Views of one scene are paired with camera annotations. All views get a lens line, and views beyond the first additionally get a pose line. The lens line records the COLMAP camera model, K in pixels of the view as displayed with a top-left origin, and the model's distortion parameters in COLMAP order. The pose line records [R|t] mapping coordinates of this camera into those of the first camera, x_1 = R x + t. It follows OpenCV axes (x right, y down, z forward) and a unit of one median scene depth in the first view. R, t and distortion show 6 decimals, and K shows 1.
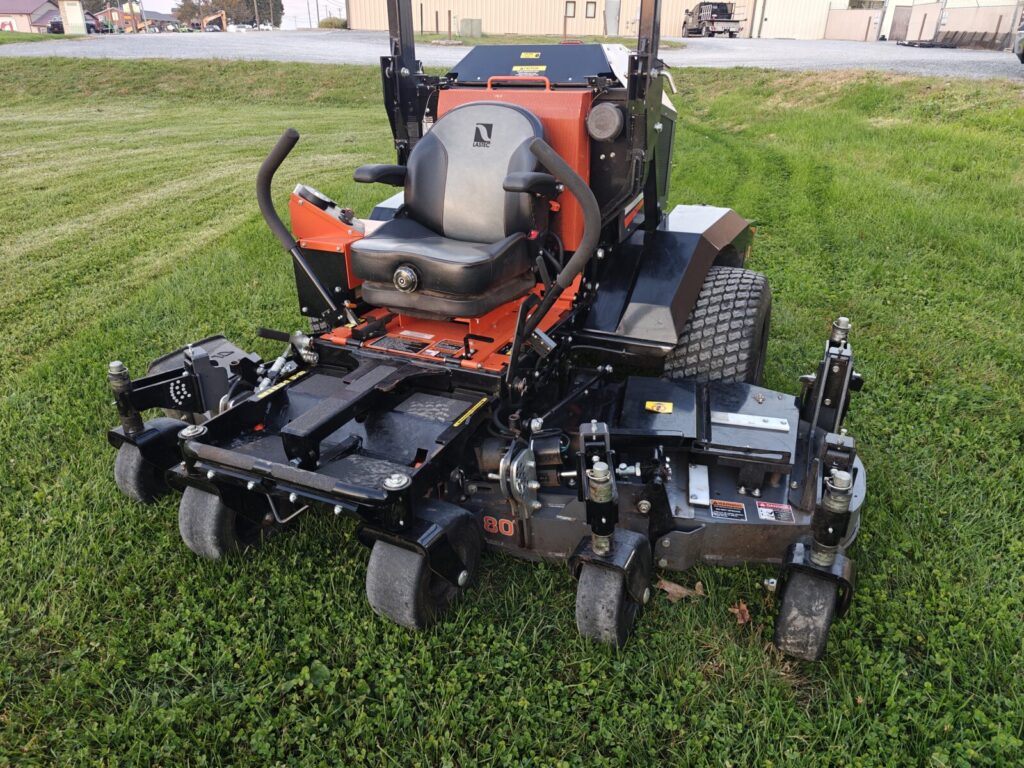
lens RADIAL K [[689.1, 0, 515.2], [0, 689.1, 387.3], [0, 0, 1]] dist [0.019722, -0.027681]
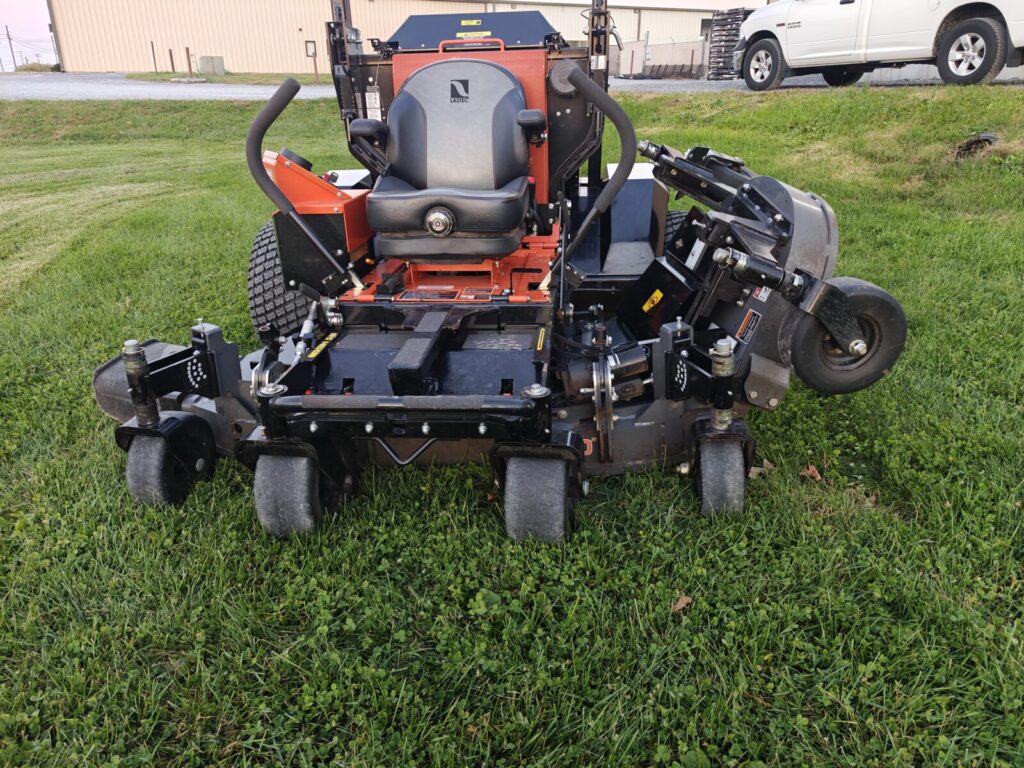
lens RADIAL K [[689.1, 0, 508.5], [0, 689.1, 388.6], [0, 0, 1]] dist [0.019722, -0.027681]
pose [[0.946368, -0.144665, 0.288893, -0.361204], [0.157616, 0.987256, -0.021954, 0.108160], [-0.282035, 0.066311, 0.957110, 0.039055]]
